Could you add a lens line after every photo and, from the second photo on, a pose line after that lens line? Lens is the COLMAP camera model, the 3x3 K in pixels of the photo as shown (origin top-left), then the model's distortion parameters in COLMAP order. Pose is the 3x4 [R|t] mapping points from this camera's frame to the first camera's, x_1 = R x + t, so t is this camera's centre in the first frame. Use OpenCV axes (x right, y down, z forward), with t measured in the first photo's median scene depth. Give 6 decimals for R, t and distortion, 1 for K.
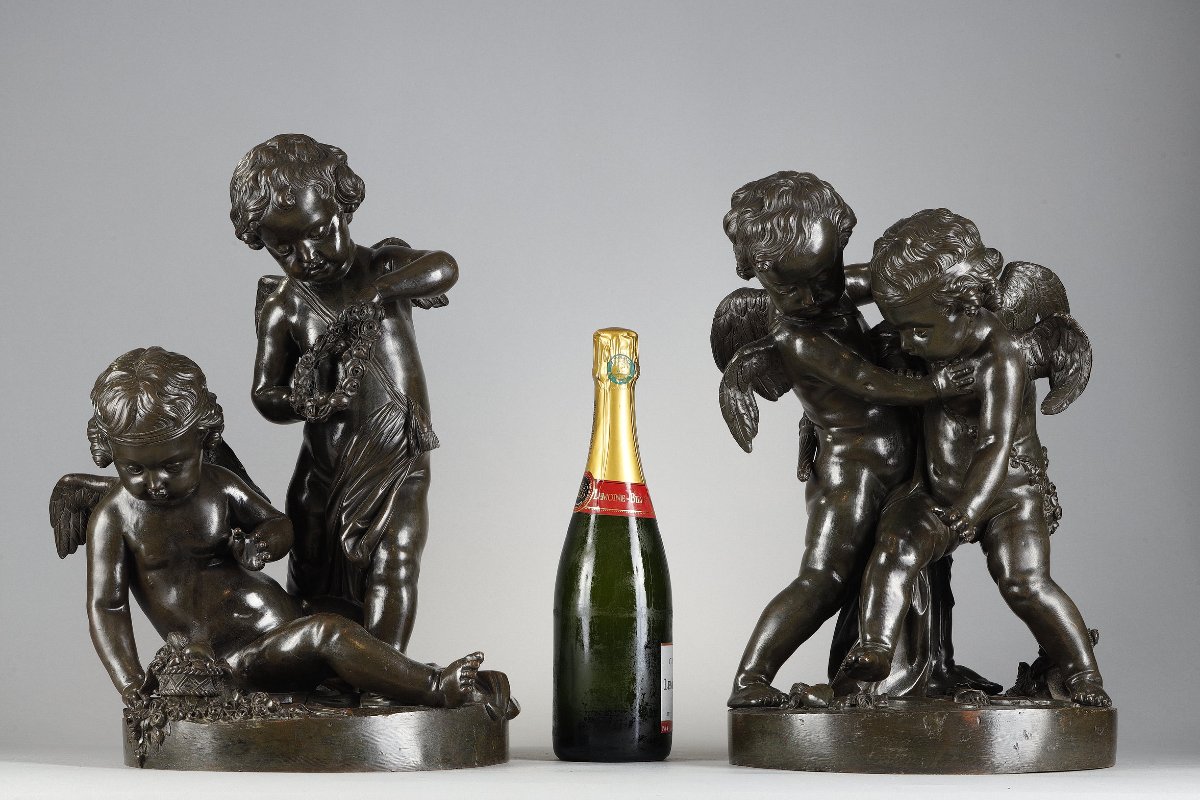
lens RADIAL K [[3655.0, 0, 627.3], [0, 3655.0, 339.2], [0, 0, 1]] dist [0.003974, 0.000000]
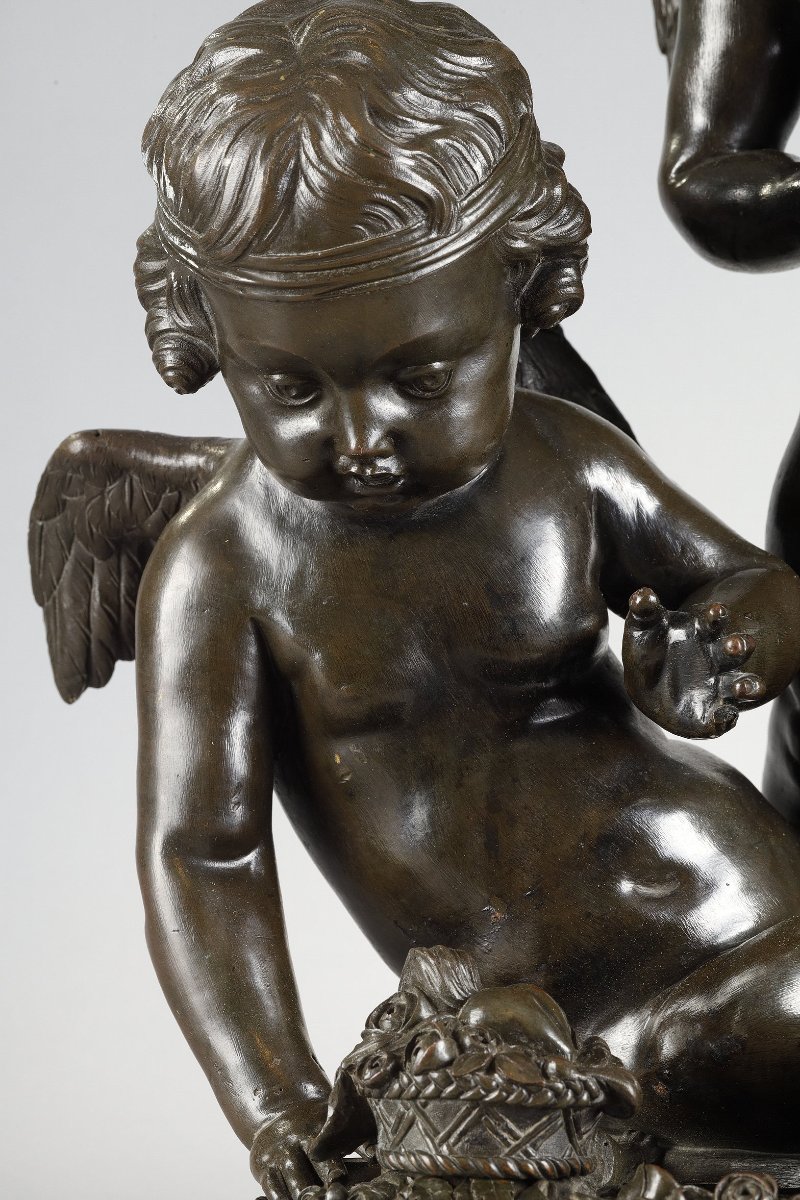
lens RADIAL K [[3655.0, 0, 382.8], [0, 3655.0, 623.7], [0, 0, 1]] dist [0.003974, 0.000000]
pose [[0.994052, 0.000496, -0.108905, -0.093668], [0.001333, 0.999859, 0.016717, 0.048529], [0.108898, -0.016763, 0.993912, 0.695188]]
